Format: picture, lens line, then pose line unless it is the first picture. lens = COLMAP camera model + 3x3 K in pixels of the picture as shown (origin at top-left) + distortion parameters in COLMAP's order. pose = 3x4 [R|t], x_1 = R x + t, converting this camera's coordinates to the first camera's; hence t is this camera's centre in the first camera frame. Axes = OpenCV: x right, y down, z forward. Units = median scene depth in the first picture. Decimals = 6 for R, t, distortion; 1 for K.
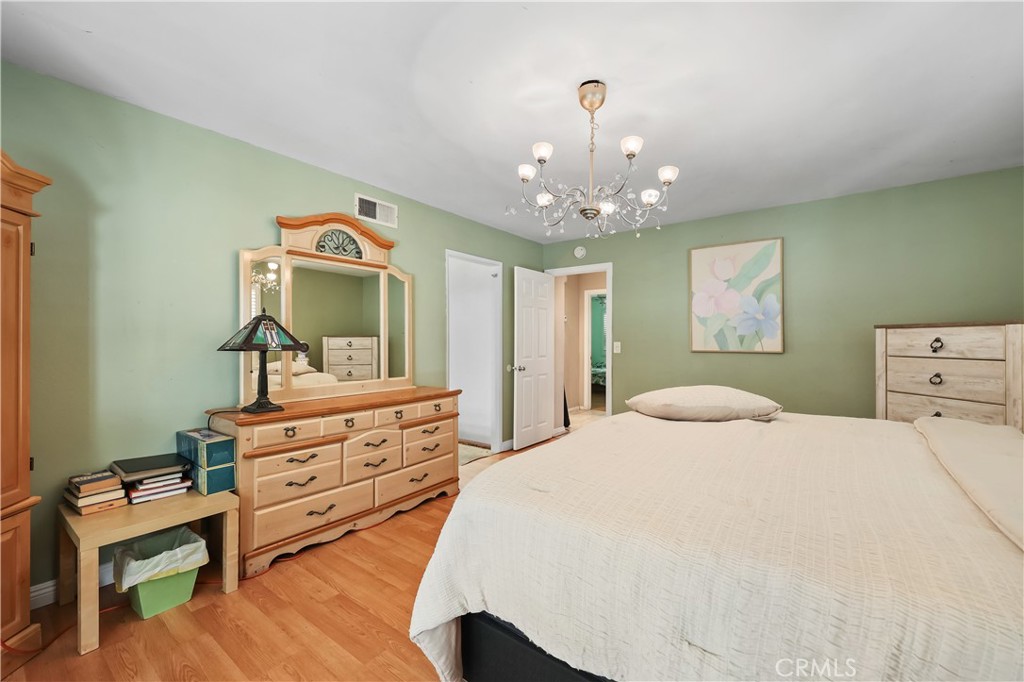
lens RADIAL K [[419.6, 0, 512.1], [0, 419.6, 341.0], [0, 0, 1]] dist [-0.003766, -0.000244]
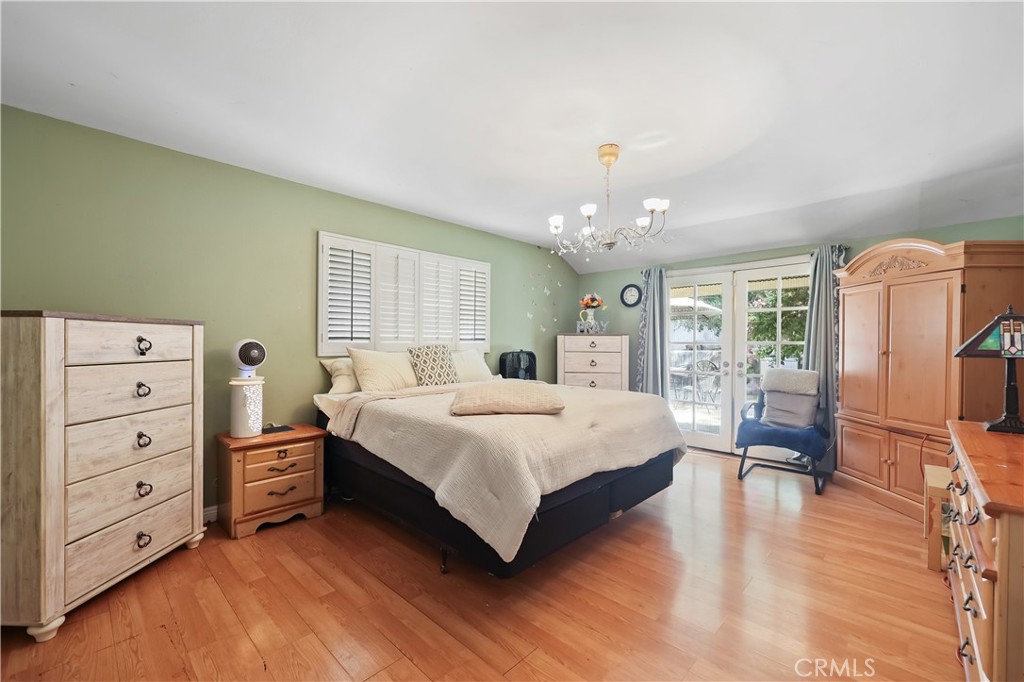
lens RADIAL K [[419.6, 0, 510.9], [0, 419.6, 342.2], [0, 0, 1]] dist [-0.003766, -0.000244]
pose [[-0.992610, -0.008156, 0.121075, 0.240979], [-0.008309, 0.999965, -0.000759, -0.002203], [-0.121065, -0.001759, -0.992643, 1.686404]]
